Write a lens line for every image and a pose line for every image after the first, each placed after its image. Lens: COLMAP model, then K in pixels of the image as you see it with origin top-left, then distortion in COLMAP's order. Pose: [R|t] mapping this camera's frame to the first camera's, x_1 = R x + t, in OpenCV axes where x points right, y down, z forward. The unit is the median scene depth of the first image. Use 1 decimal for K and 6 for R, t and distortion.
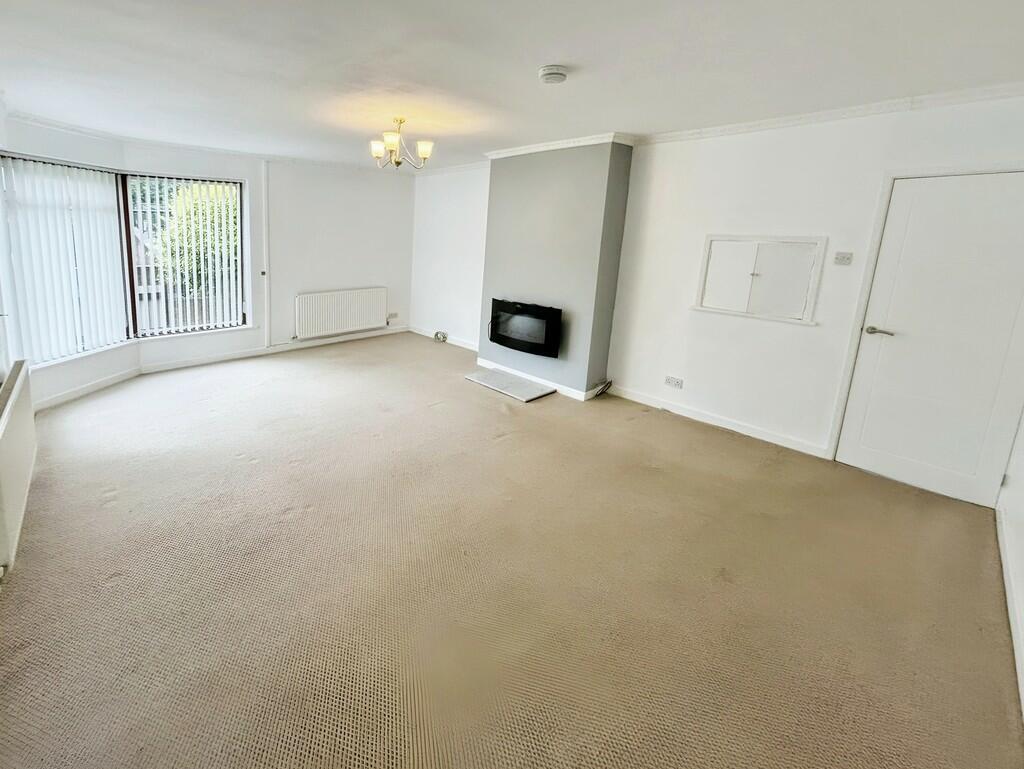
lens RADIAL K [[383.2, 0, 508.4], [0, 383.2, 379.0], [0, 0, 1]] dist [-0.001092, -0.000303]
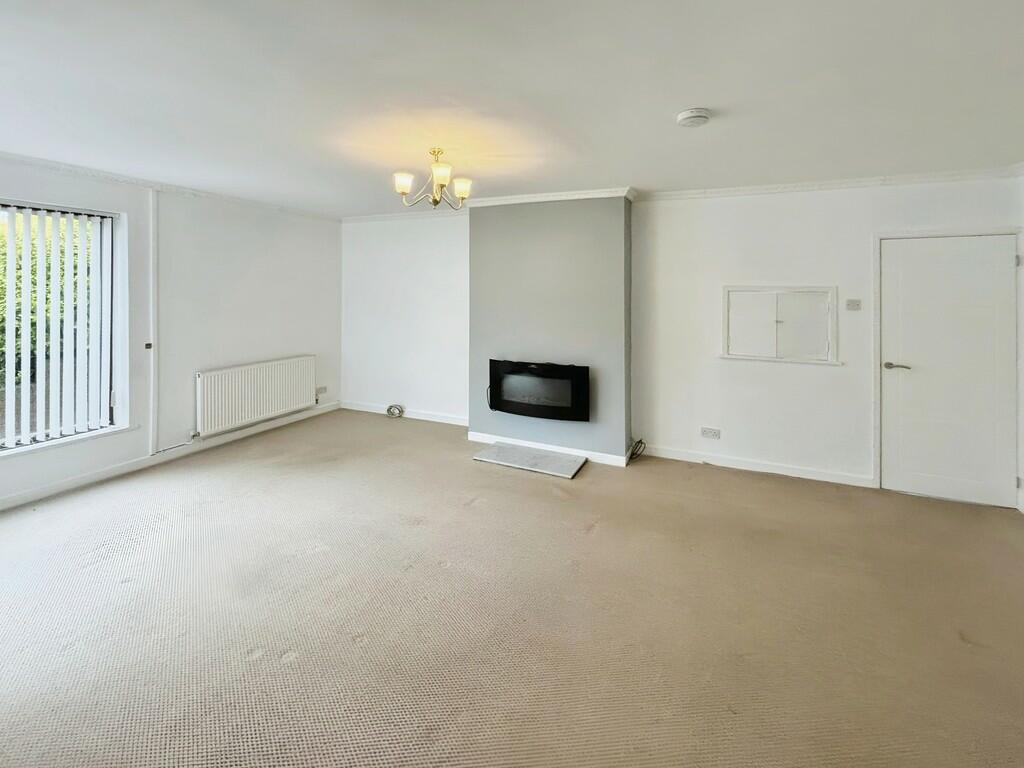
lens RADIAL K [[412.3, 0, 514.6], [0, 412.3, 382.1], [0, 0, 1]] dist [0.002054, -0.000035]
pose [[0.939838, -0.082032, 0.331625, -0.338290], [0.128496, 0.984341, -0.120671, -0.051764], [-0.316533, 0.156024, 0.935662, 0.153742]]
